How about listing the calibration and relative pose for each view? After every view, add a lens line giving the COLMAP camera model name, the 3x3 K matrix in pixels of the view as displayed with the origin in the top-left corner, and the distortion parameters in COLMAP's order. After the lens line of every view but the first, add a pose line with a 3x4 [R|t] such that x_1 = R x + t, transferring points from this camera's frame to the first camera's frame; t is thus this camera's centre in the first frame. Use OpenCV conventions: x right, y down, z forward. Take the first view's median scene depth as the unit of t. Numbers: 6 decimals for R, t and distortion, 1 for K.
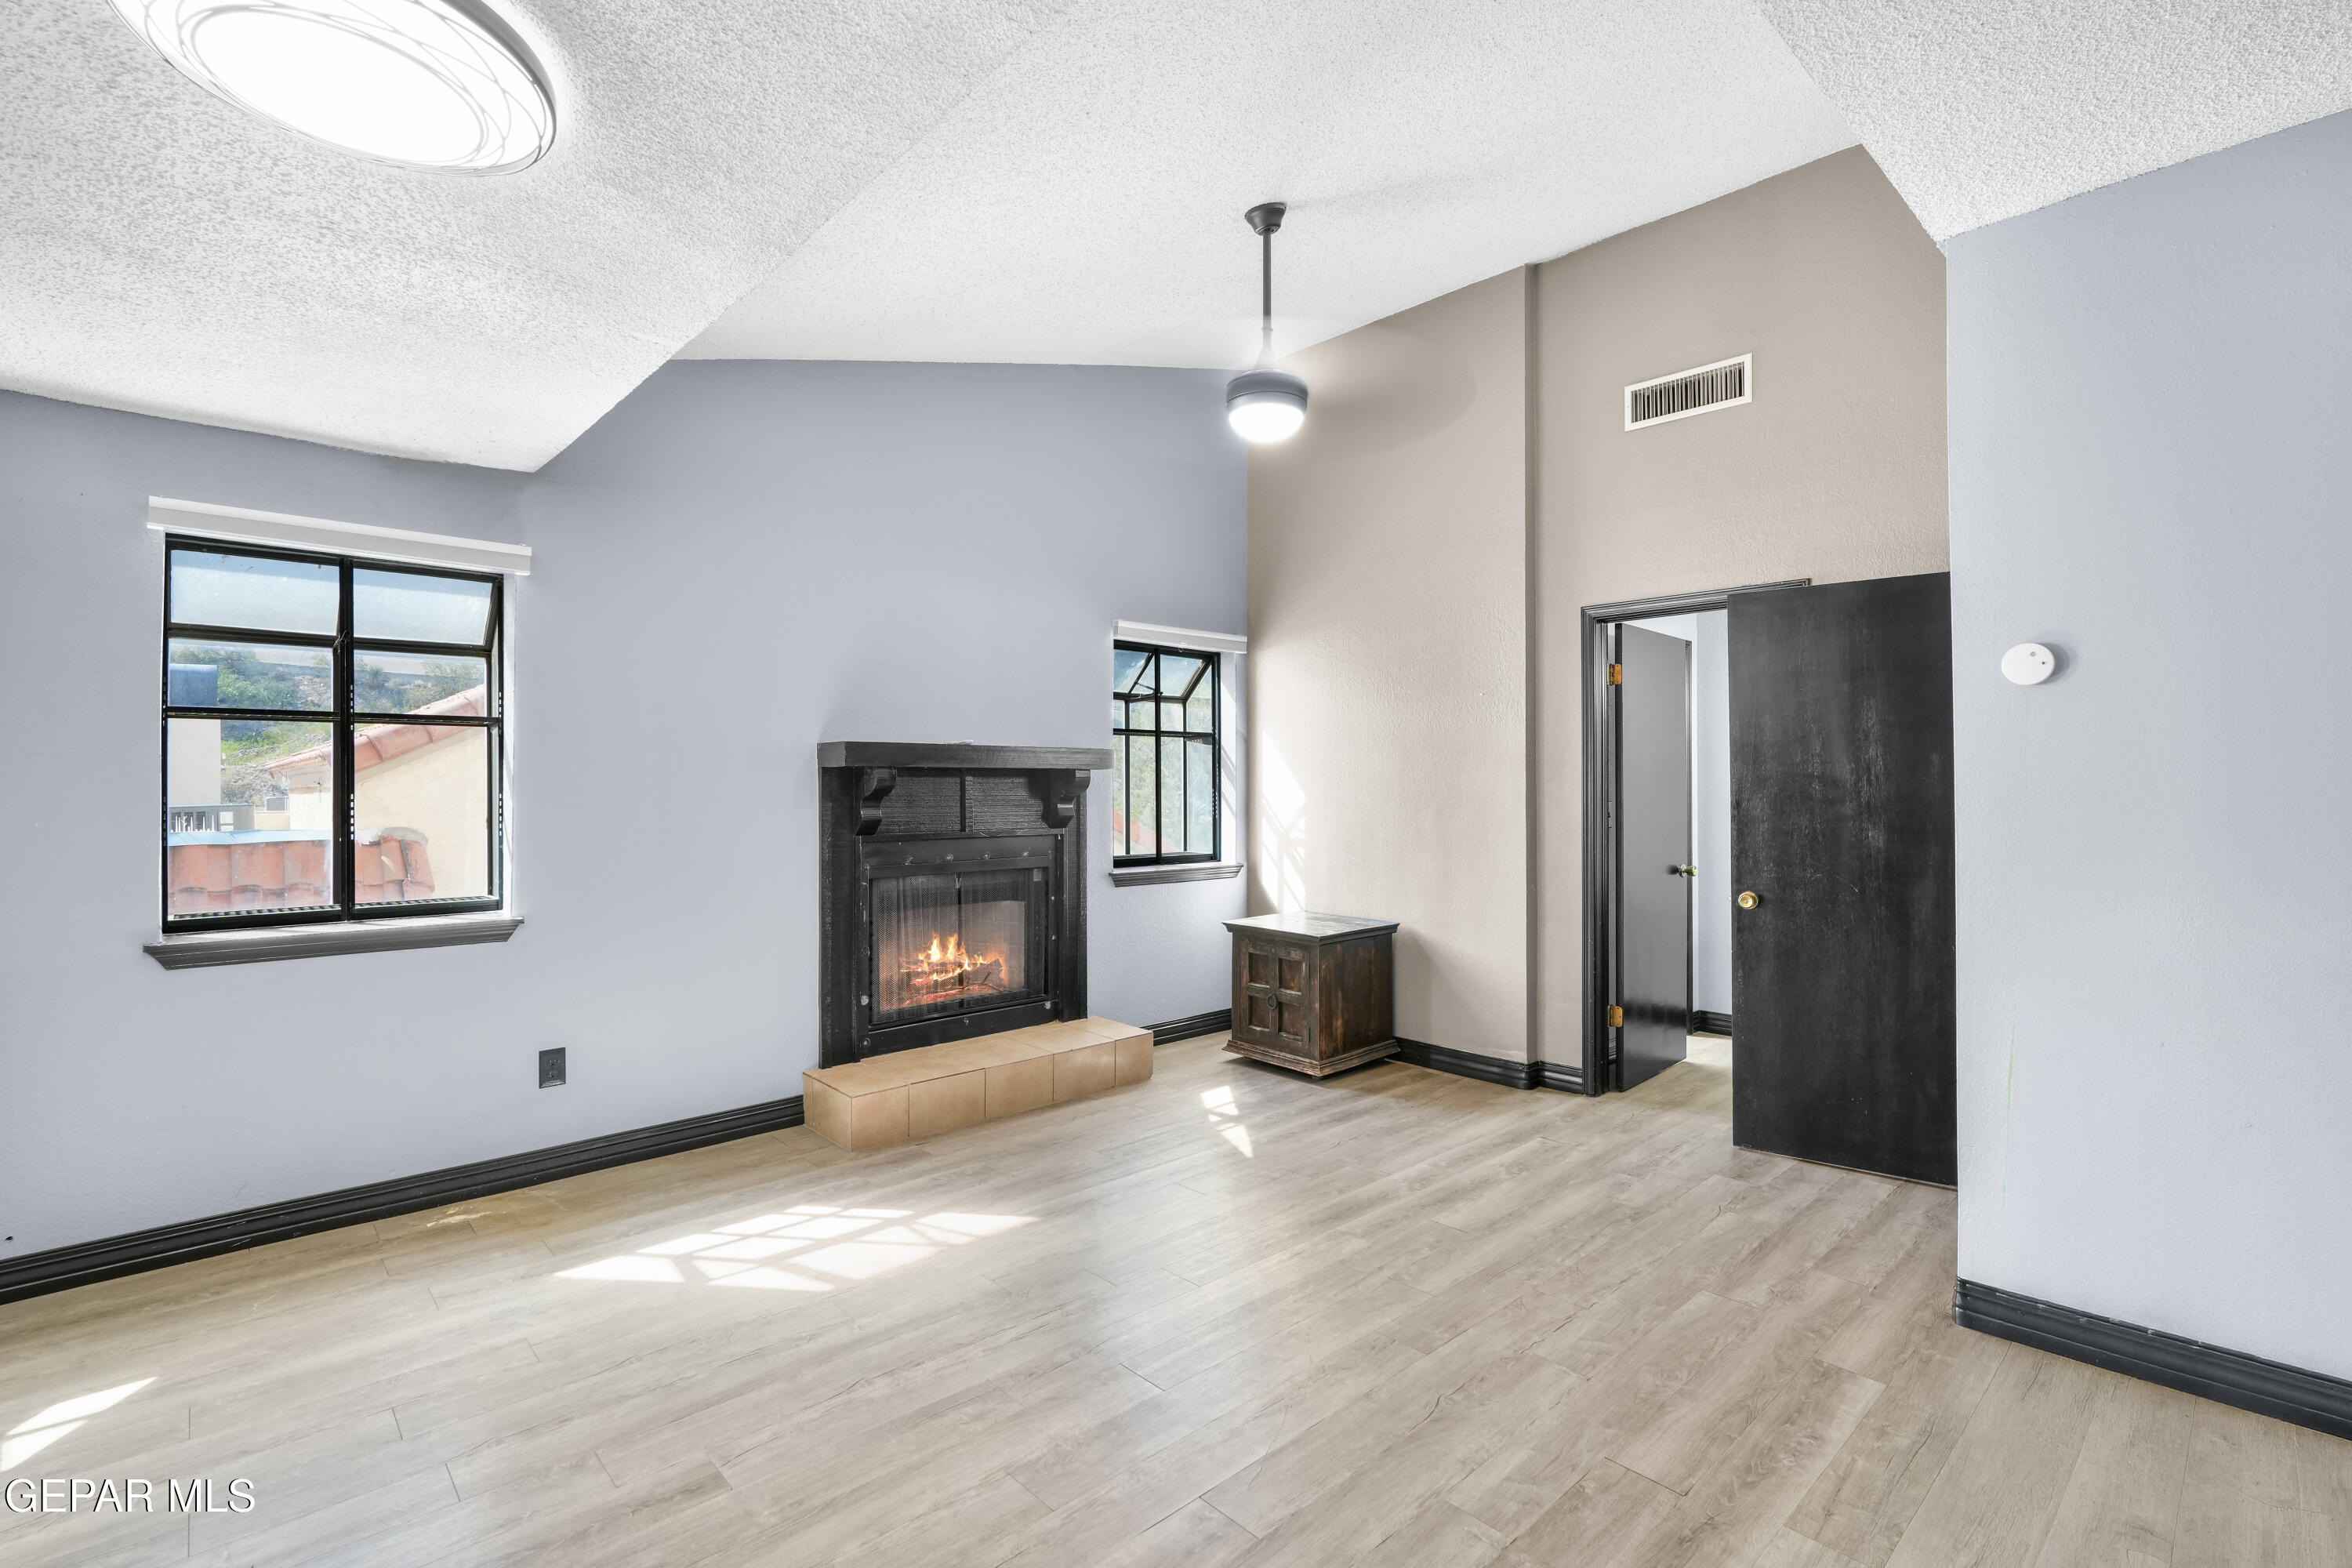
lens RADIAL K [[1067.2, 0, 1172.0], [0, 1067.2, 796.0], [0, 0, 1]] dist [-0.003078, 0.000526]
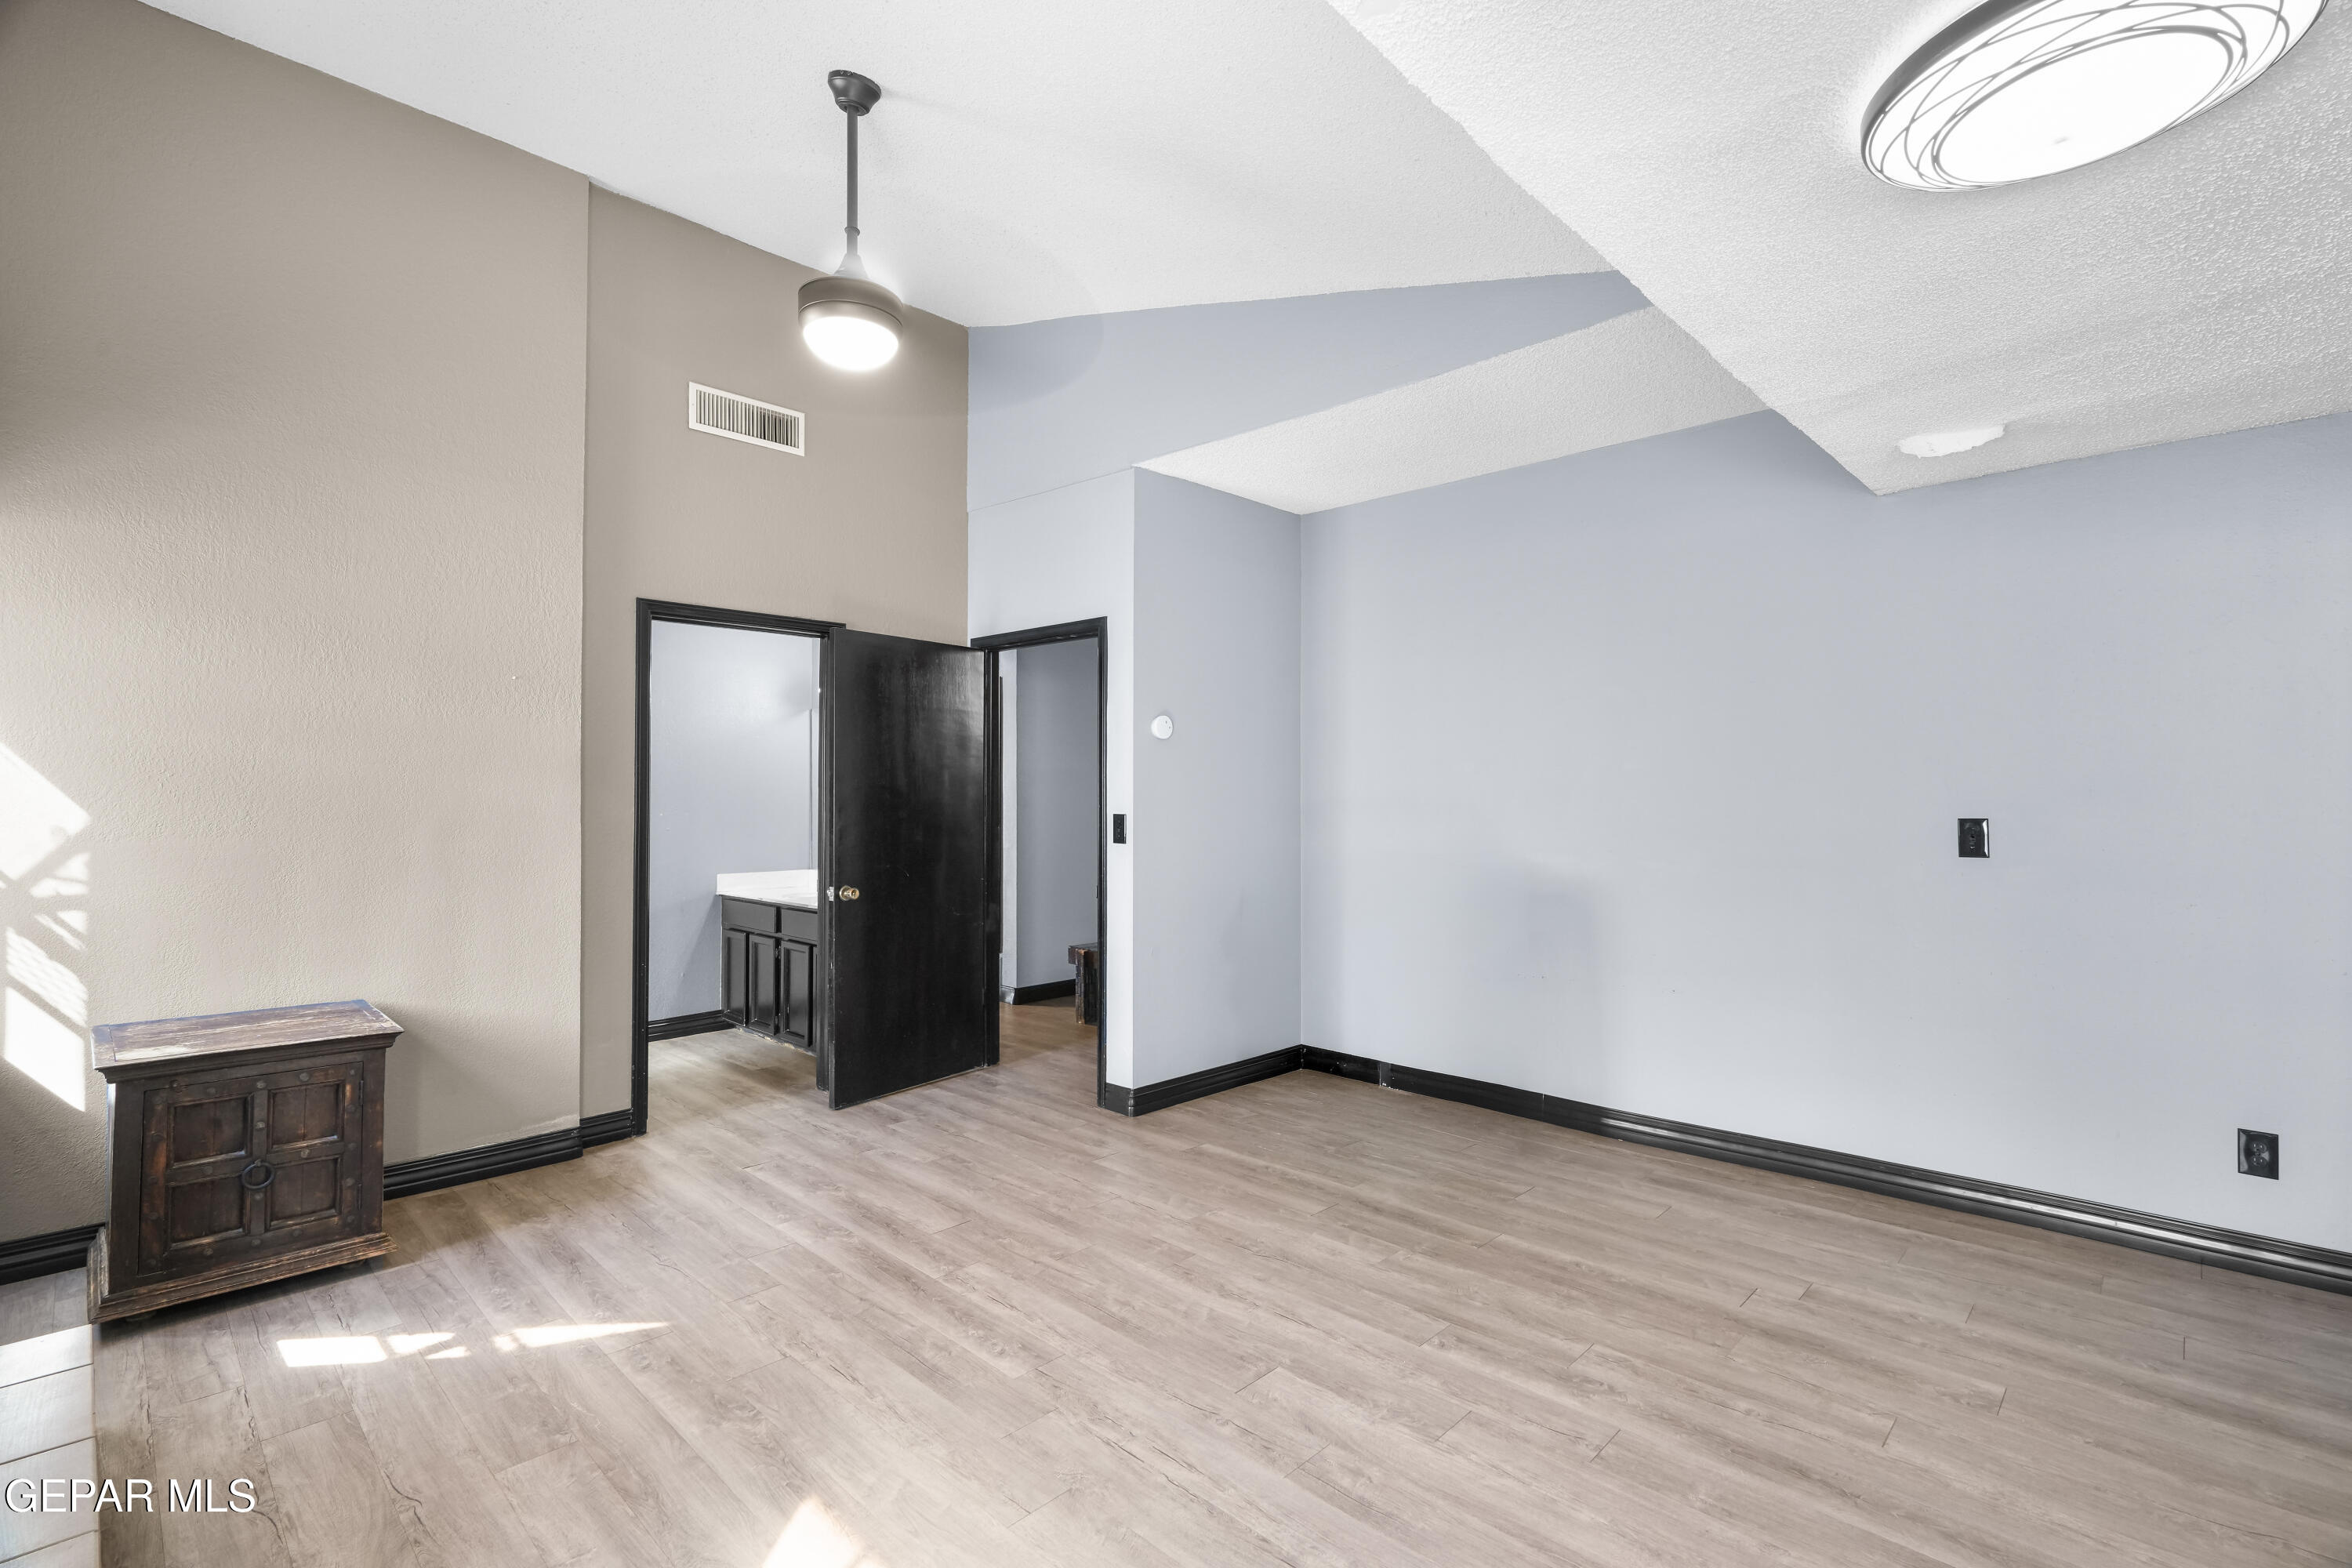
lens RADIAL K [[1059.3, 0, 1180.4], [0, 1059.3, 798.1], [0, 0, 1]] dist [-0.019426, 0.006408]
pose [[-0.051902, -0.002529, 0.998649, -0.648031], [0.012288, 0.999919, 0.003171, -0.004915], [-0.998577, 0.012436, -0.051867, 0.712621]]
